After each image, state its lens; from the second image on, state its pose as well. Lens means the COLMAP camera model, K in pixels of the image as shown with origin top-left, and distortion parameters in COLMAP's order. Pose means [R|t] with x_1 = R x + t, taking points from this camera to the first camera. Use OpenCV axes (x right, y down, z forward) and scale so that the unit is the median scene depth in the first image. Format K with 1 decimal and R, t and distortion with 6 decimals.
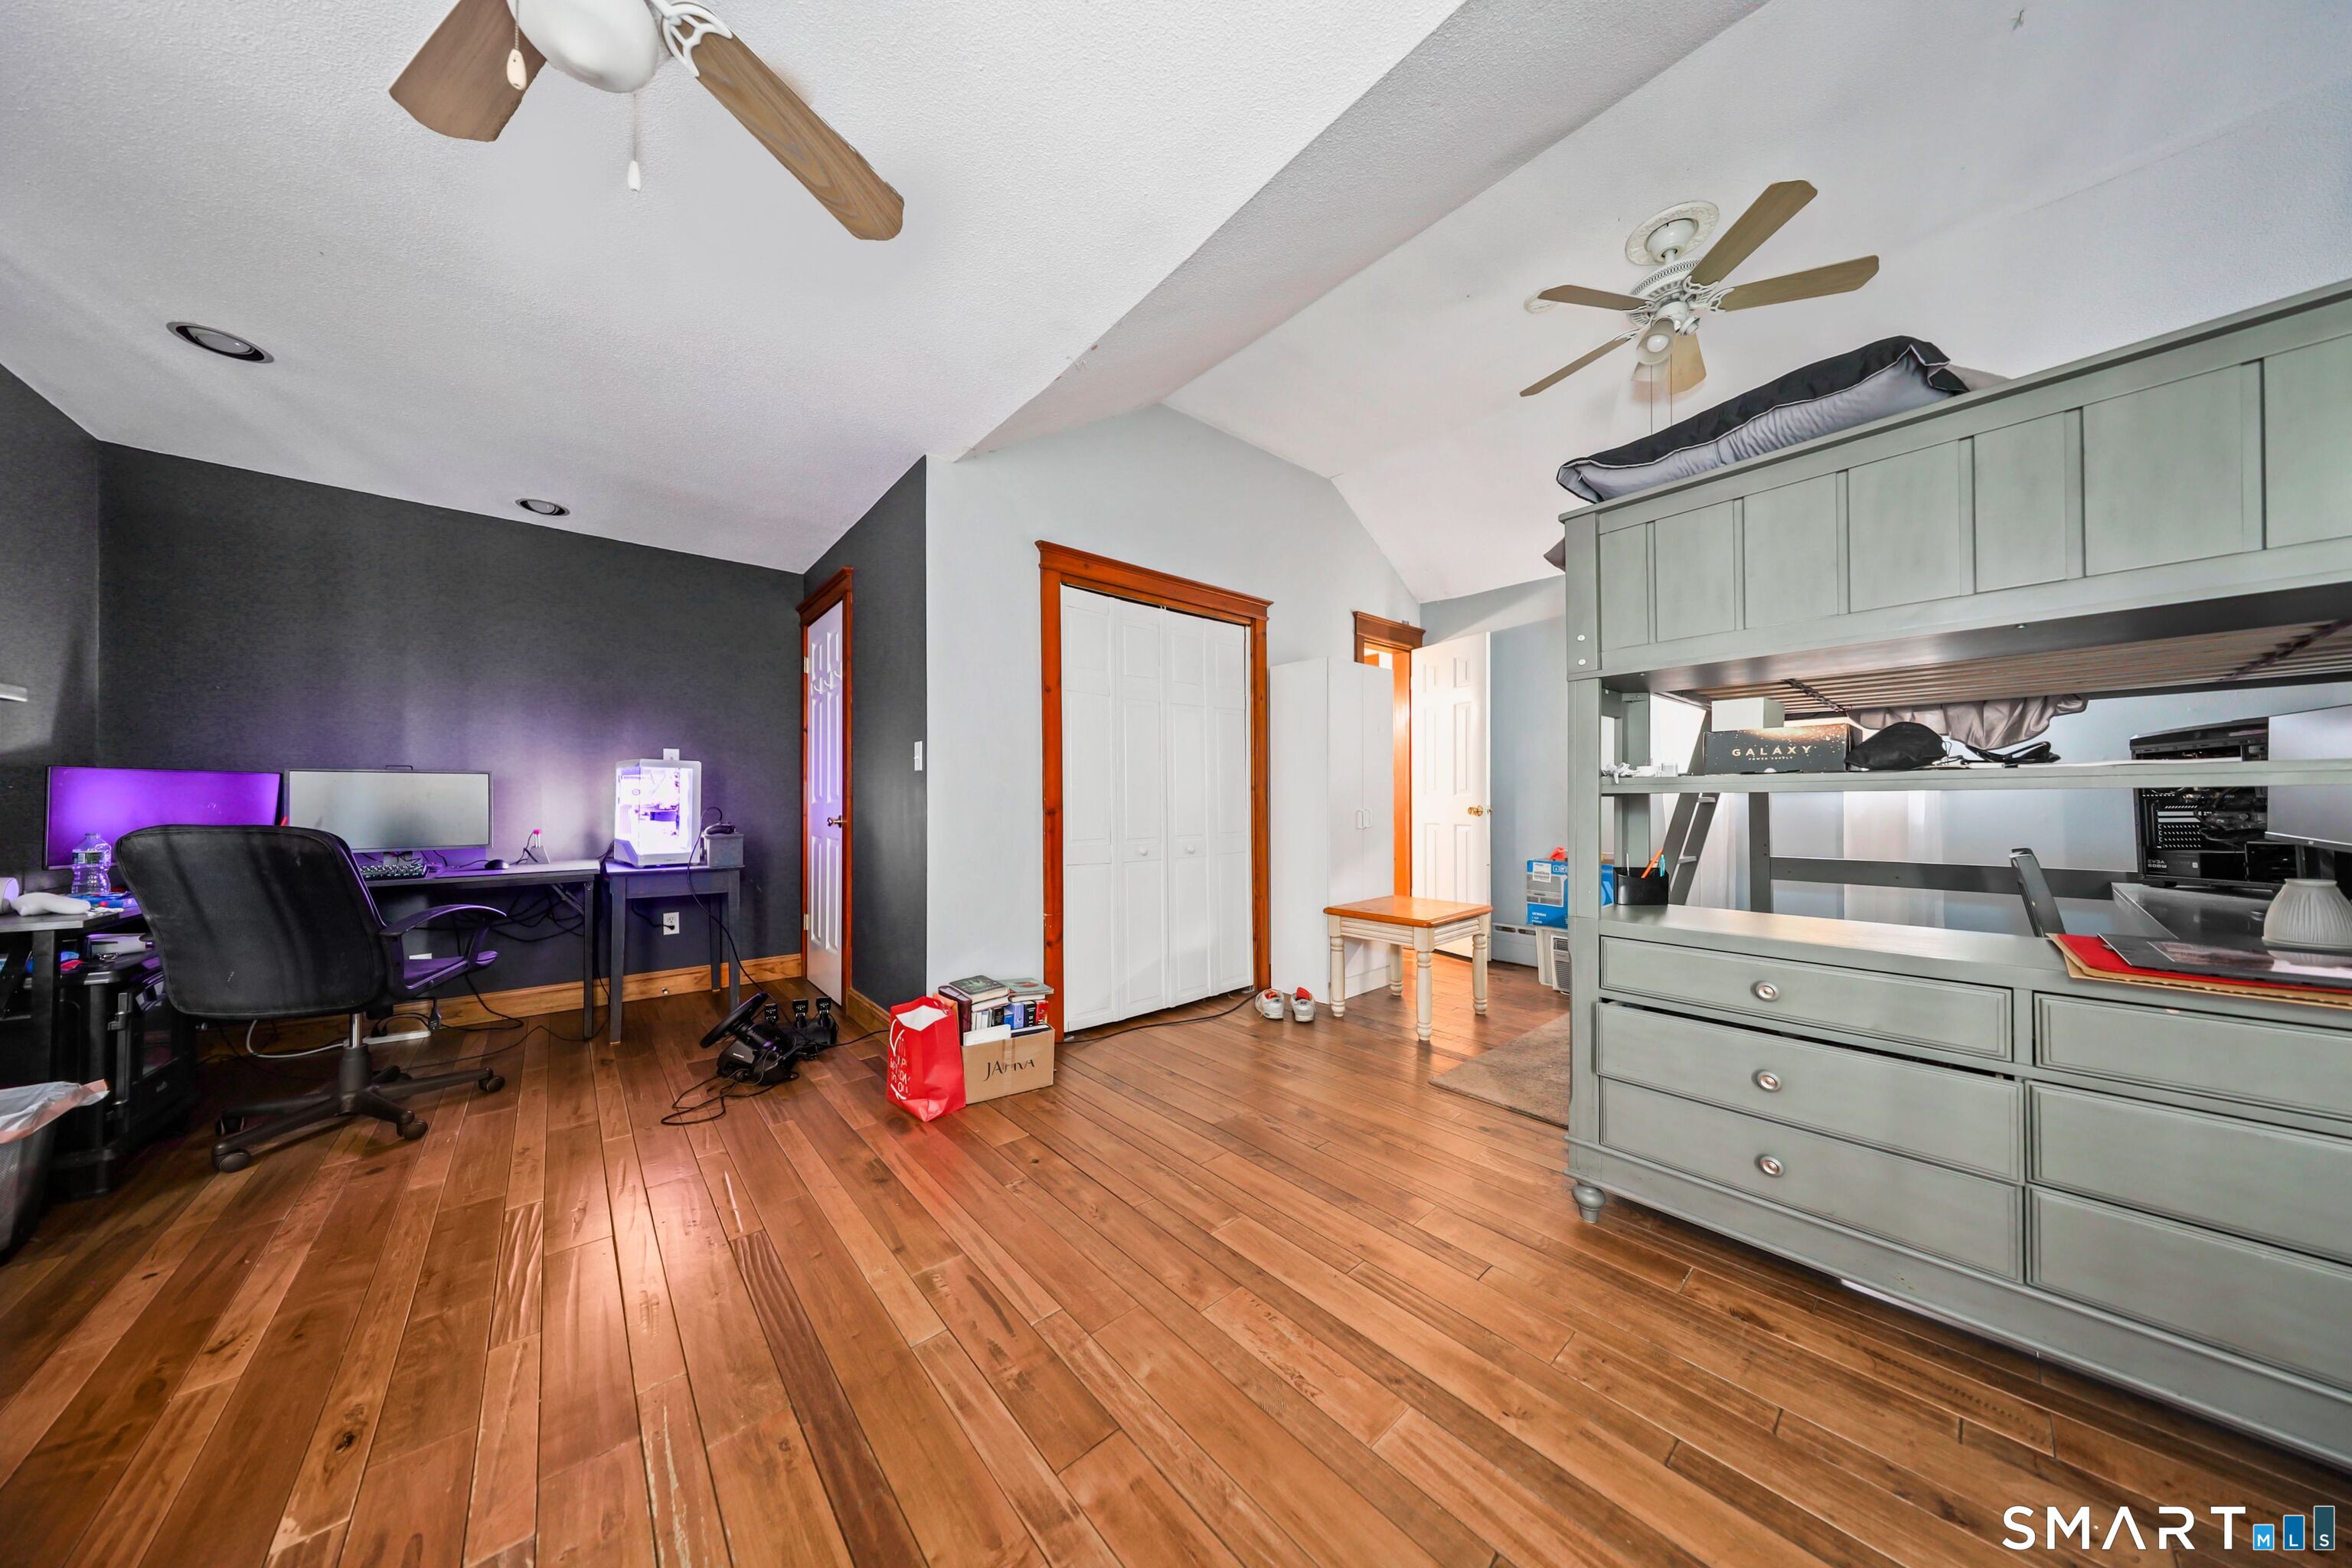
lens RADIAL K [[720.5, 0, 1176.0], [0, 720.5, 784.0], [0, 0, 1]] dist [-0.000101, 0.000000]
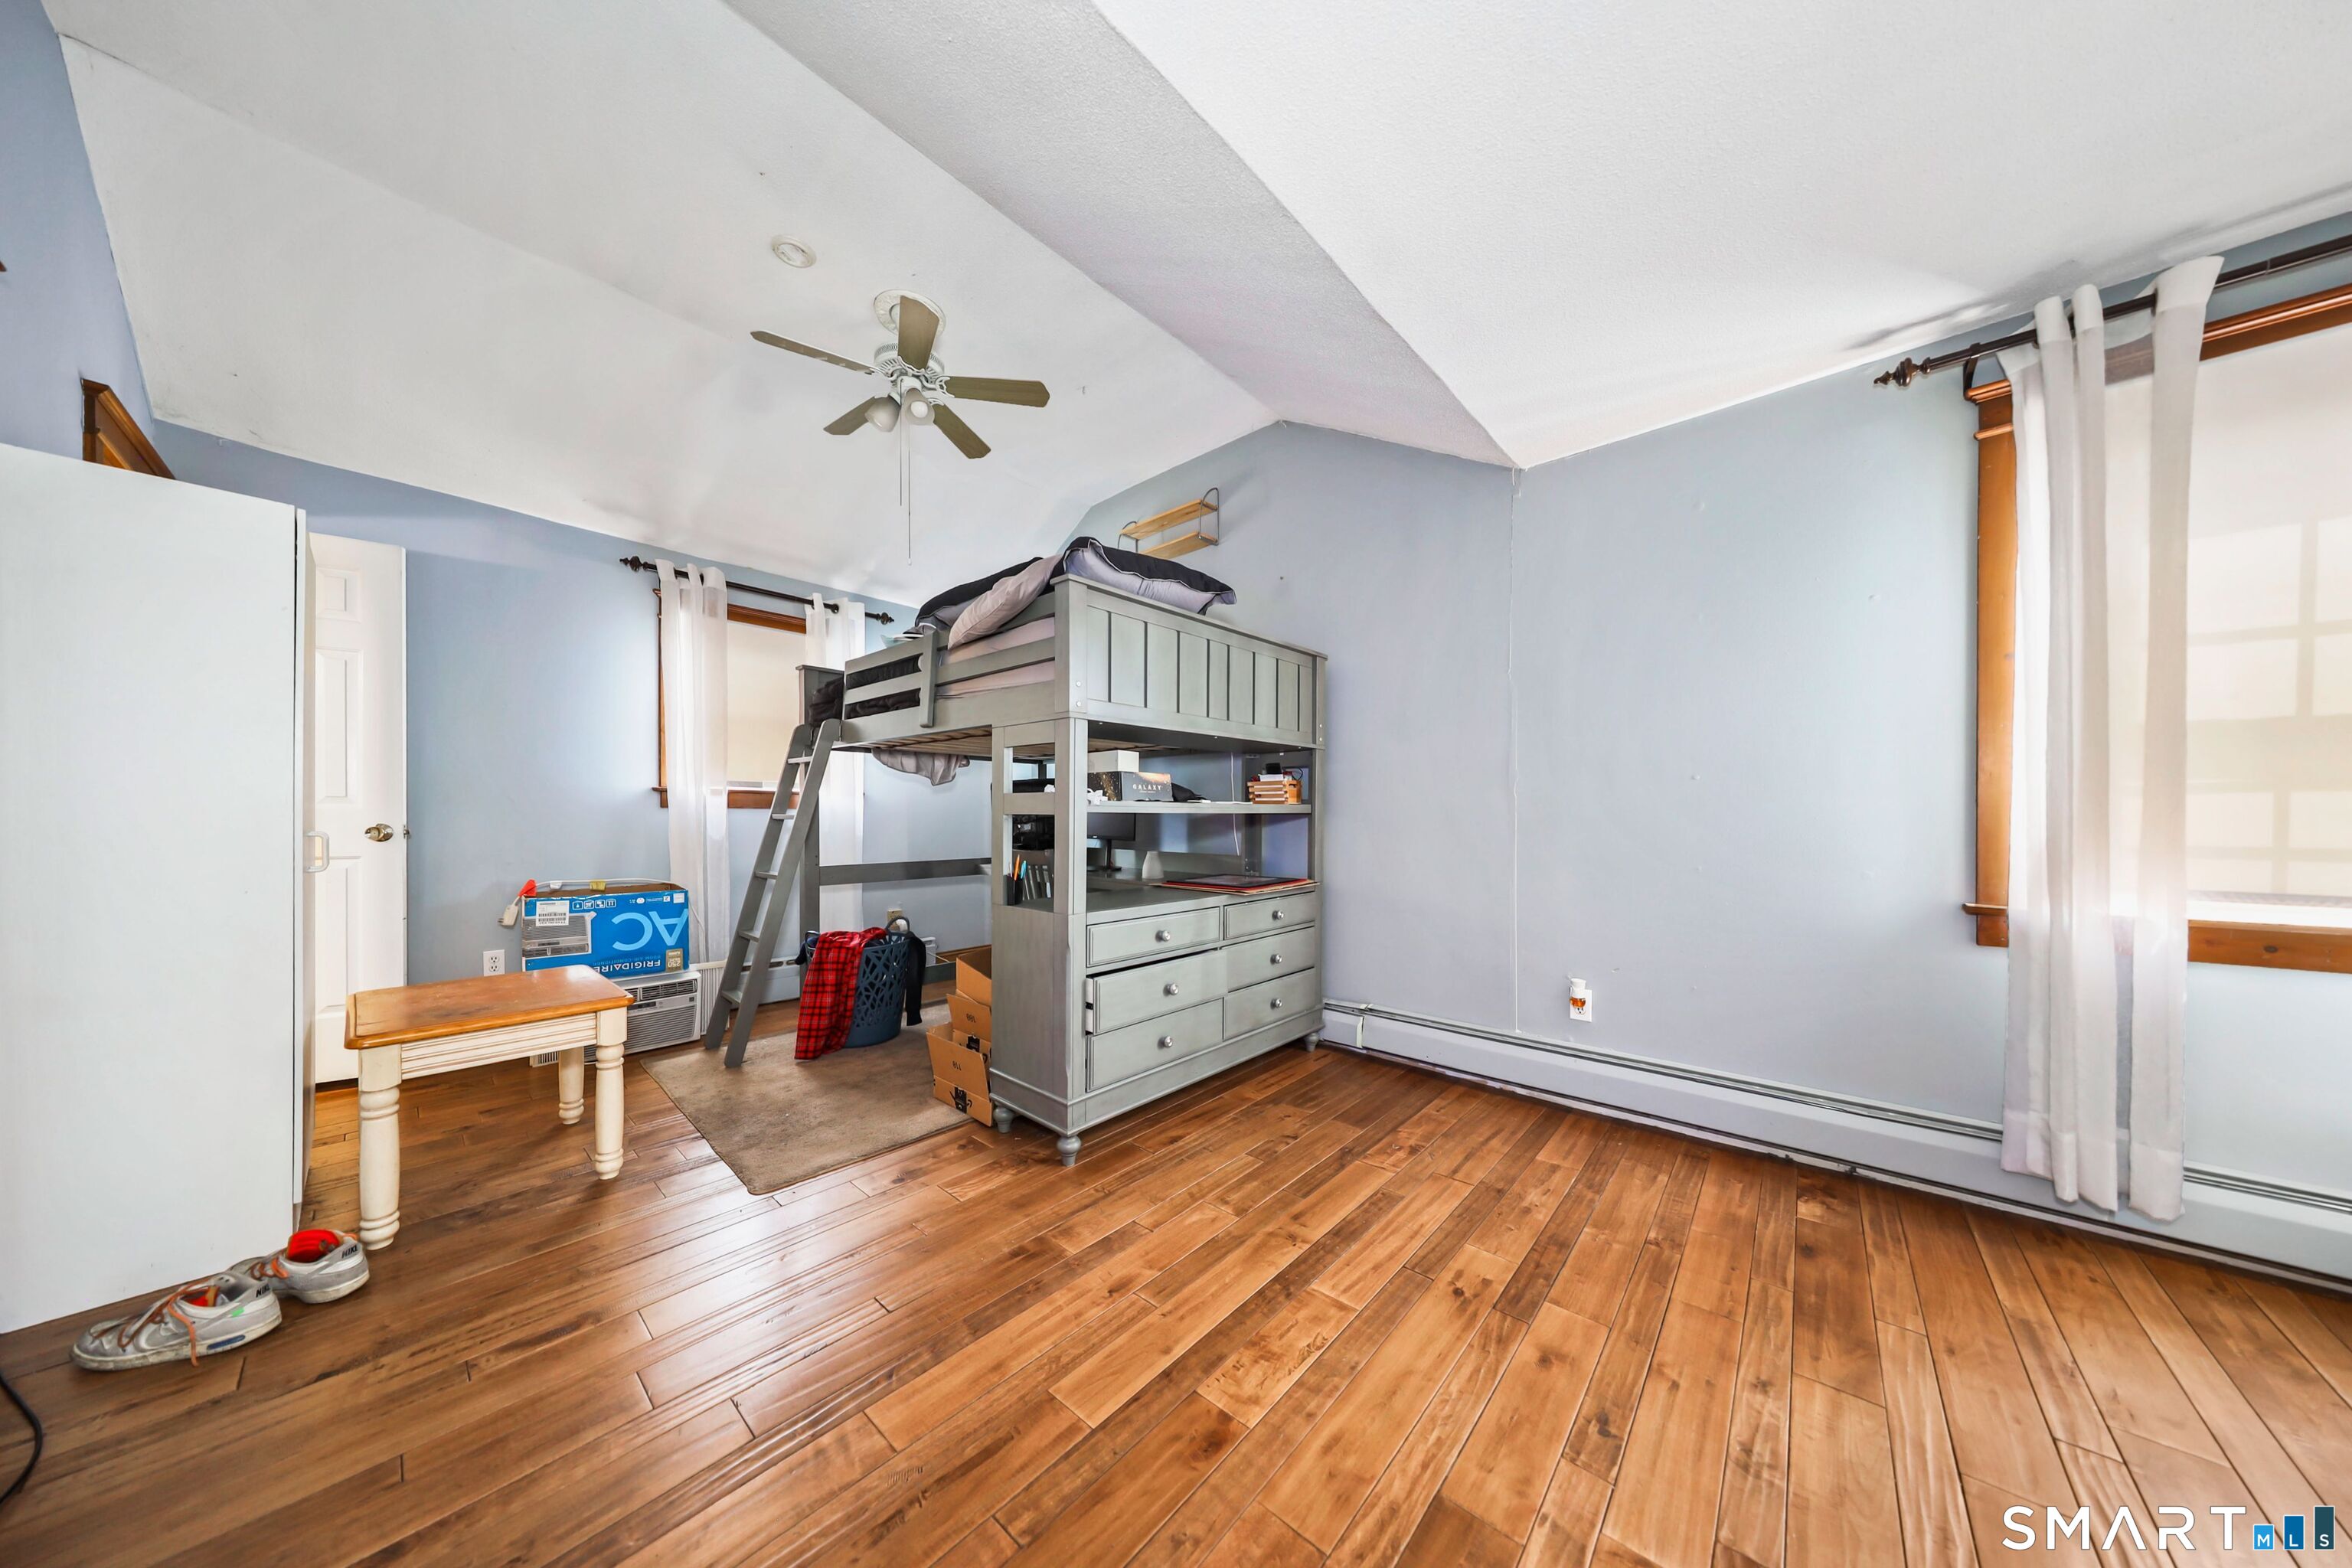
lens RADIAL K [[705.9, 0, 1178.4], [0, 705.9, 807.5], [0, 0, 1]] dist [-0.000891, -0.000062]
pose [[-0.128845, 0.018183, 0.991498, -0.651429], [-0.025858, 0.999430, -0.021689, 0.028243], [-0.991328, -0.028432, -0.128301, 1.011051]]
